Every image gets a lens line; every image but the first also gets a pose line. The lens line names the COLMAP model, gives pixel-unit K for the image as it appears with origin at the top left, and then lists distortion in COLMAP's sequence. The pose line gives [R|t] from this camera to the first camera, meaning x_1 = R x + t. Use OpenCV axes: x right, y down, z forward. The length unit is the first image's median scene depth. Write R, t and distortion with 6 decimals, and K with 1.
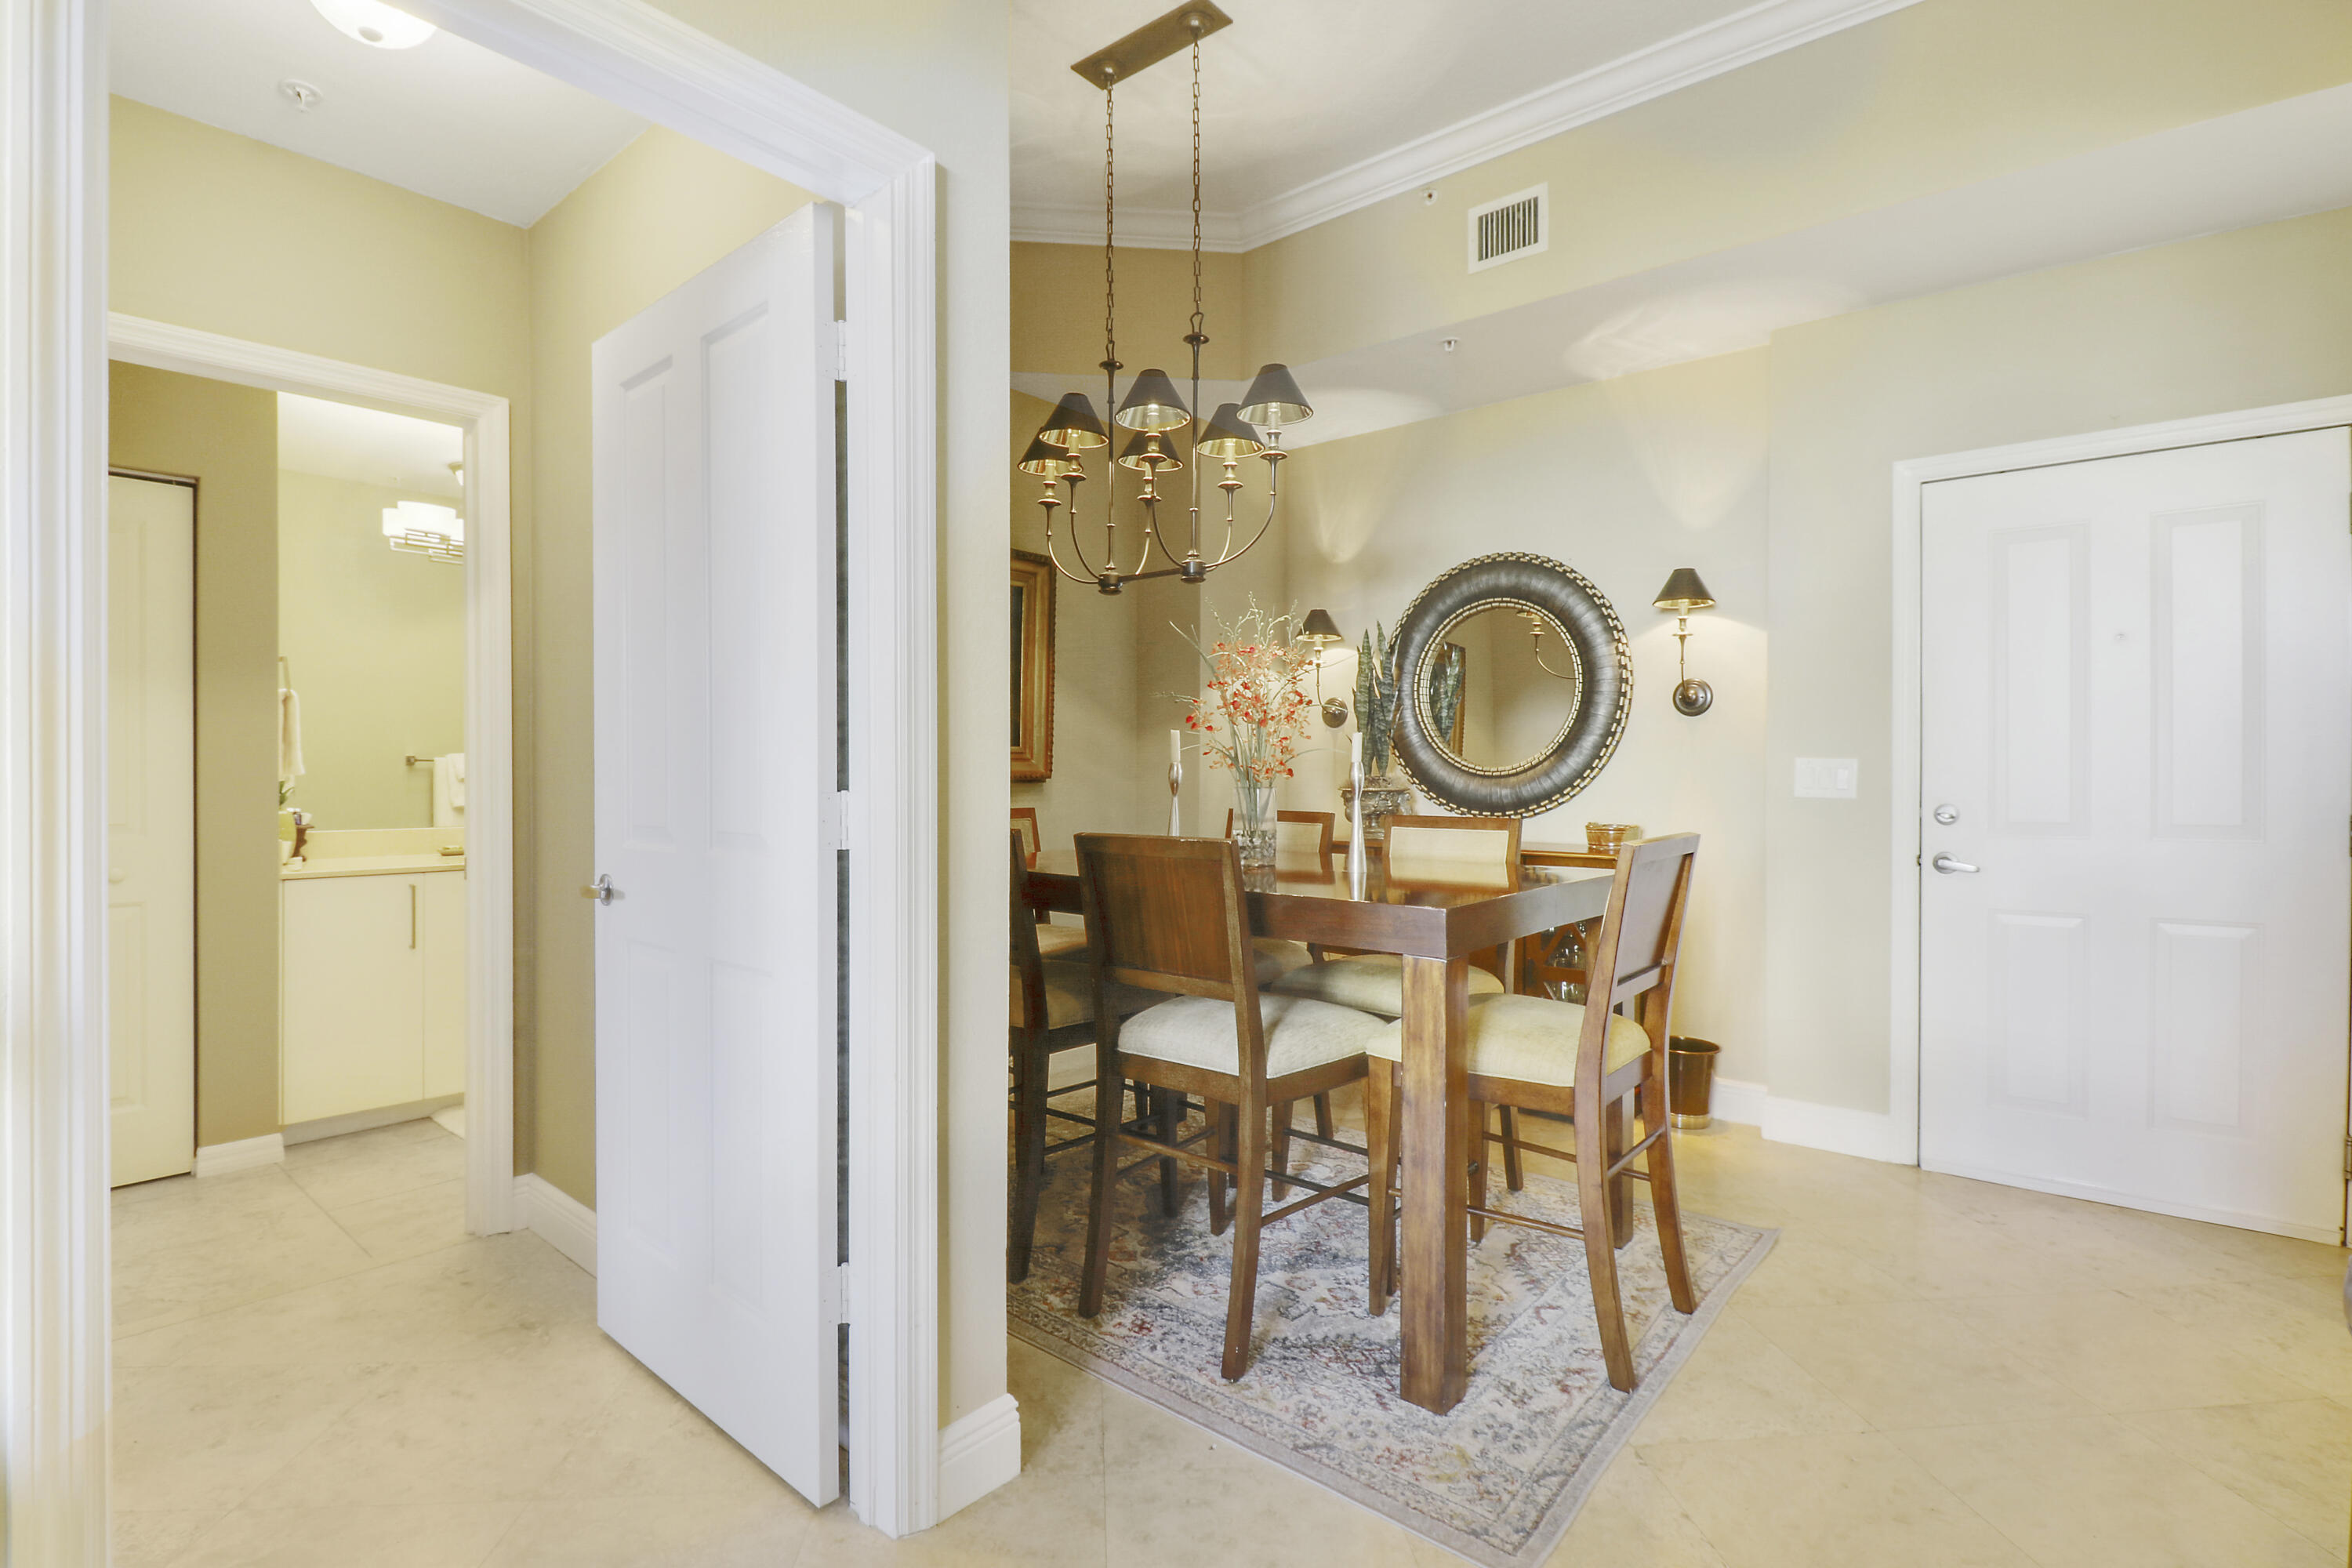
lens RADIAL K [[1134.5, 0, 1203.5], [0, 1134.5, 773.8], [0, 0, 1]] dist [-0.014879, -0.007605]
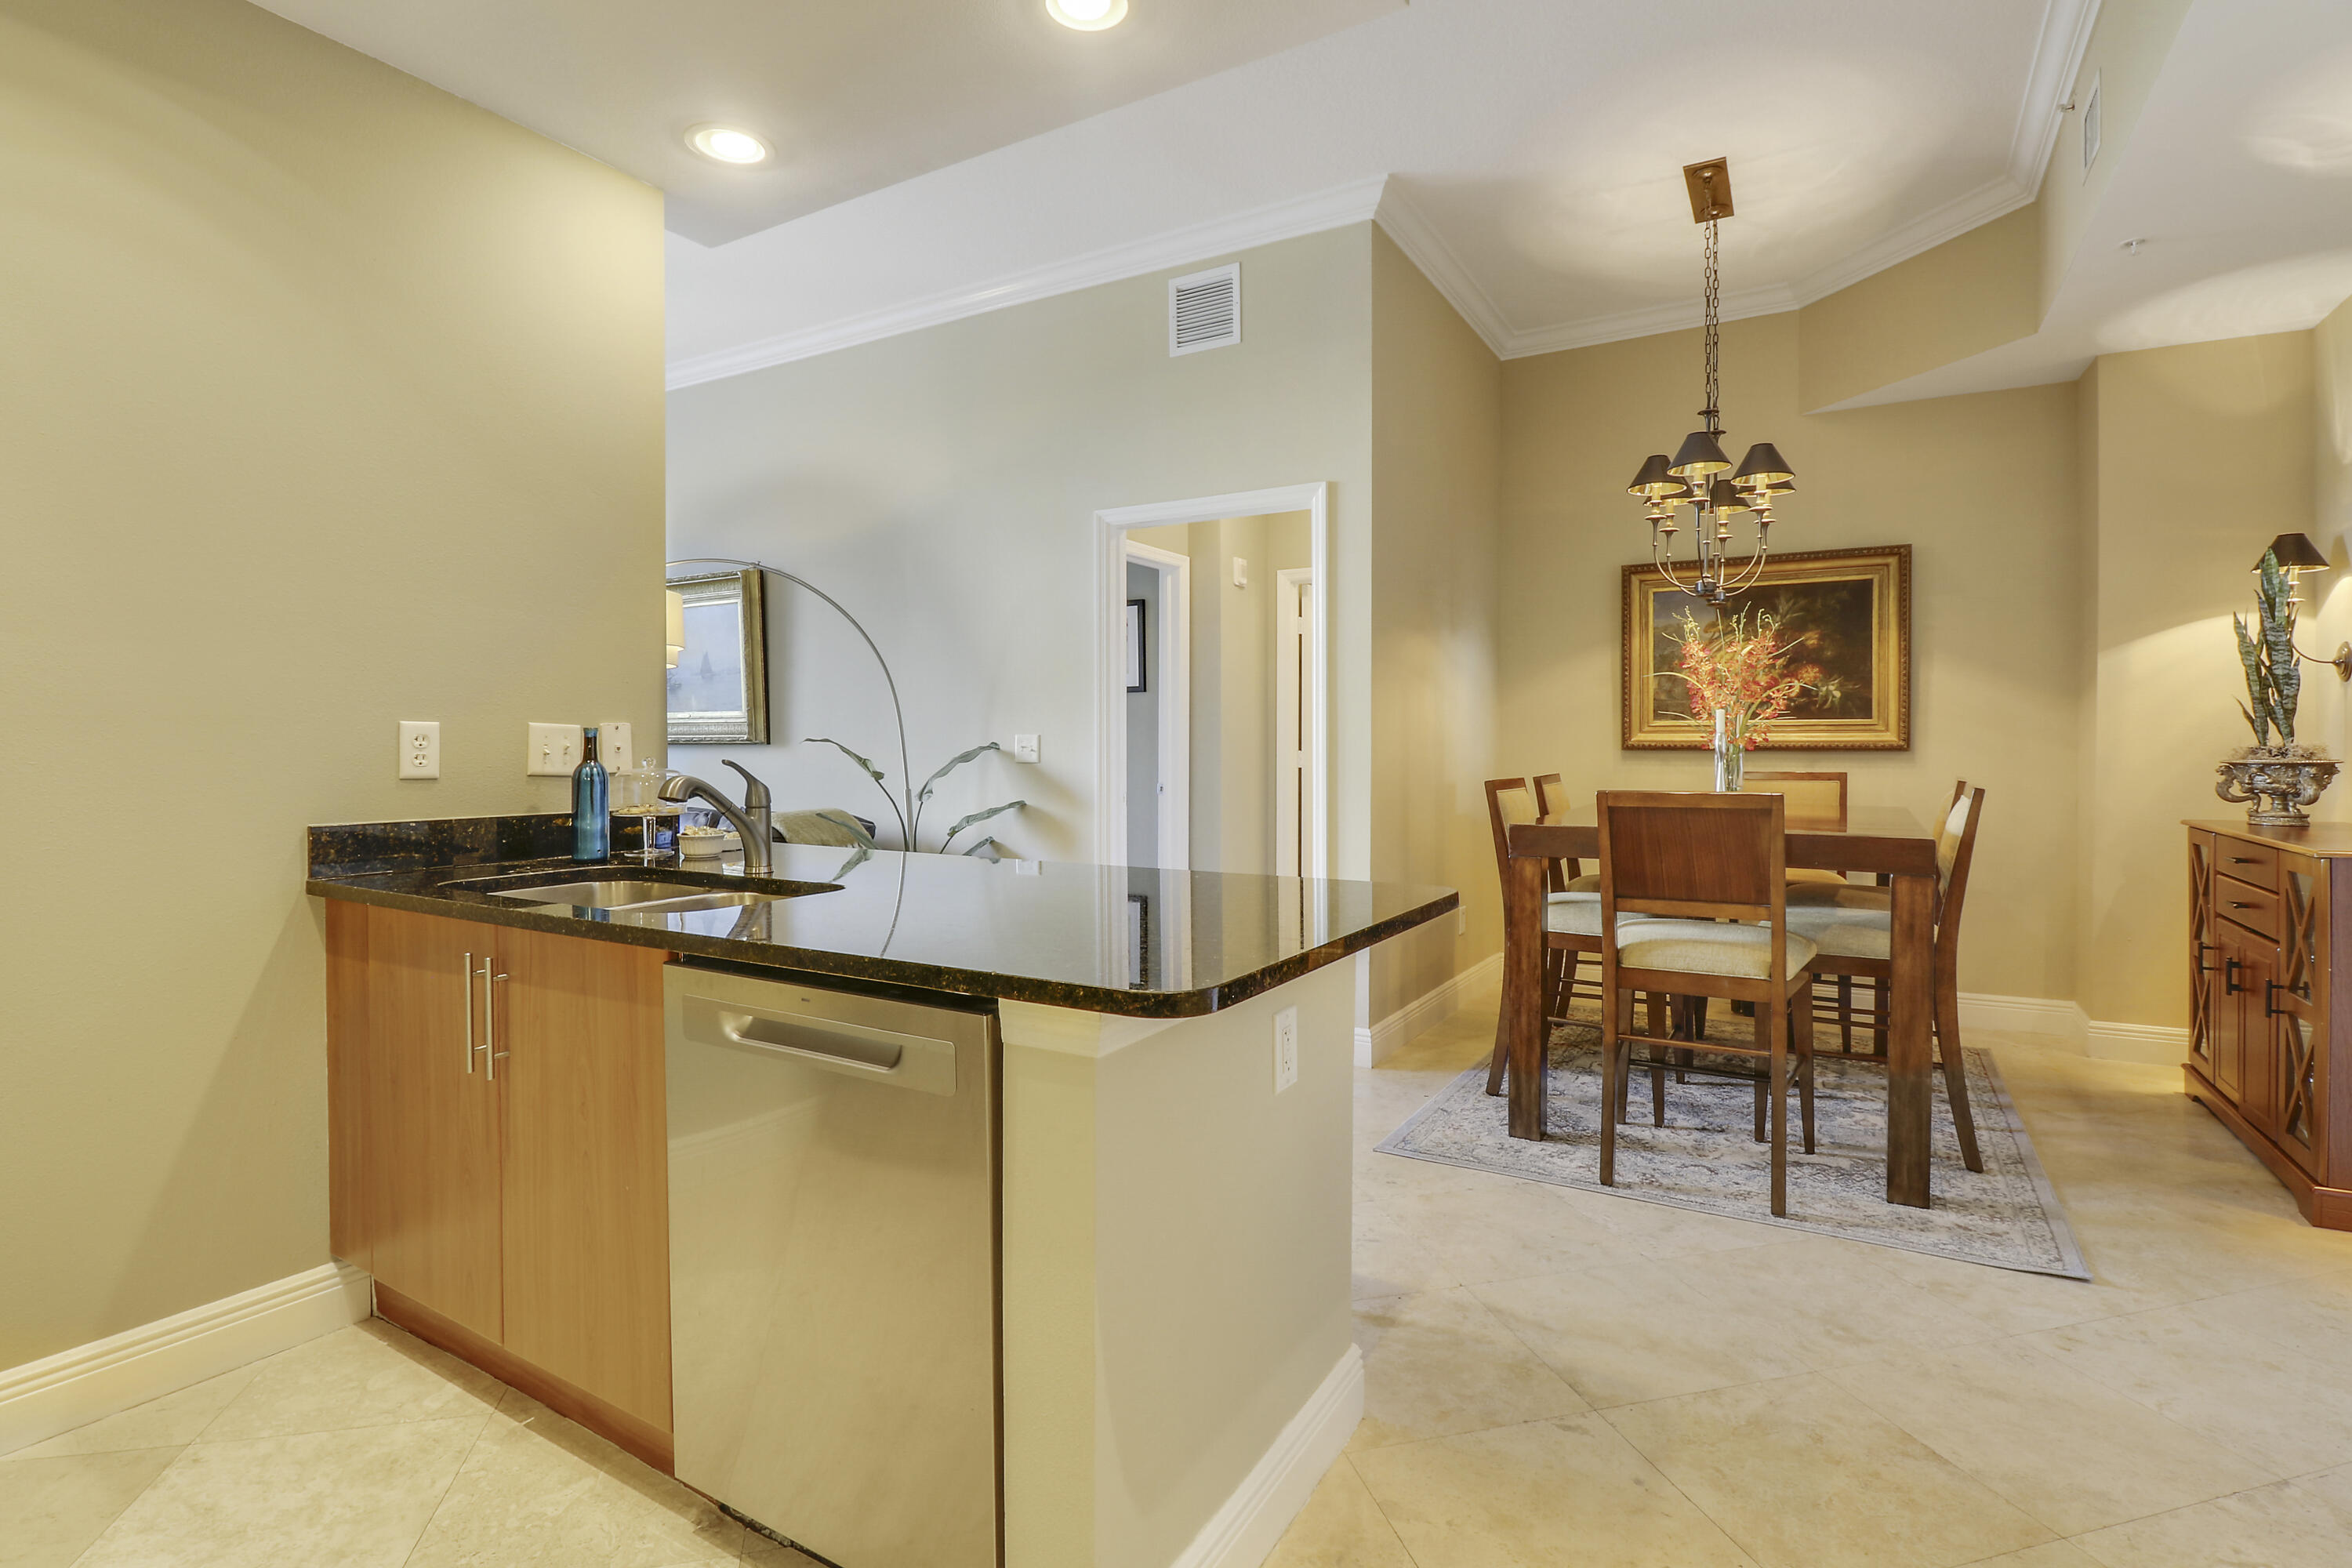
lens RADIAL K [[1108.3, 0, 1129.7], [0, 1108.3, 765.0], [0, 0, 1]] dist [-0.009065, -0.004331]
pose [[0.132807, 0.015371, -0.991023, 0.924764], [0.000904, 0.999877, 0.015629, 0.003850], [0.991142, -0.002971, 0.132776, 0.132325]]
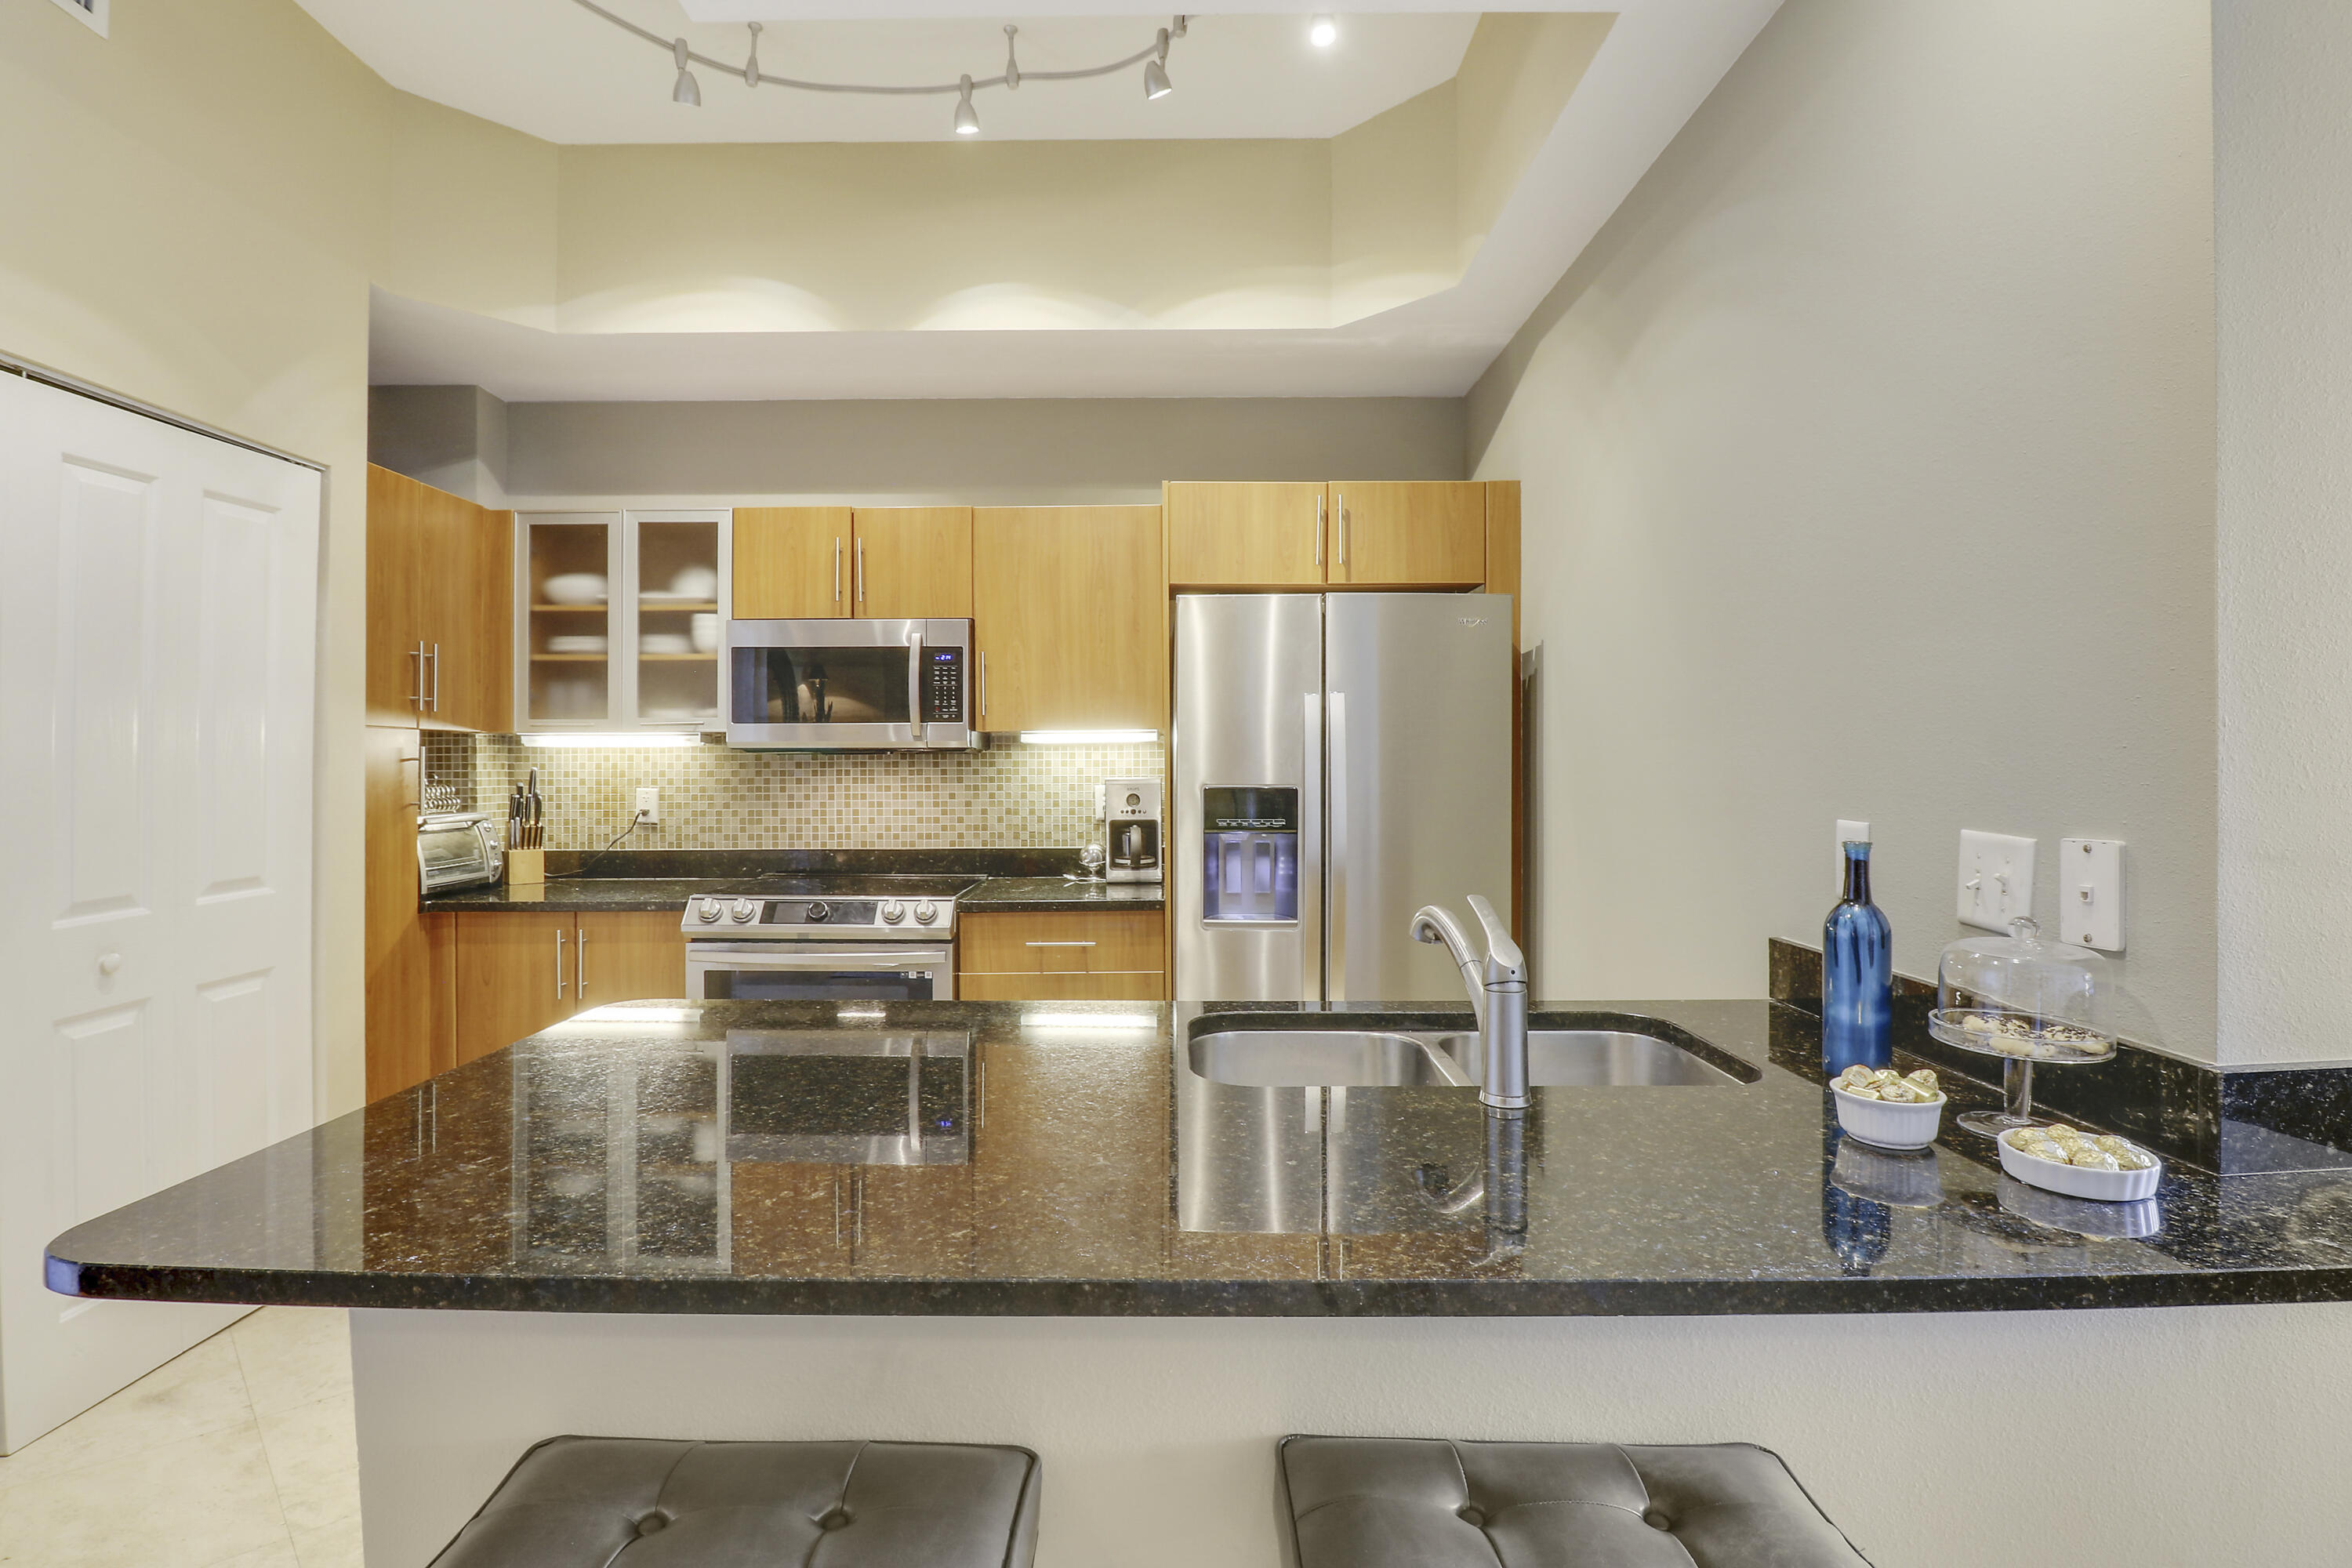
lens RADIAL K [[1108.3, 0, 1163.5], [0, 1108.3, 760.0], [0, 0, 1]] dist [-0.009065, -0.004331]
pose [[-0.632933, -0.003046, 0.774200, 0.090509], [0.002440, 0.999979, 0.005929, -0.039318], [-0.774202, 0.005642, -0.632913, 0.321660]]
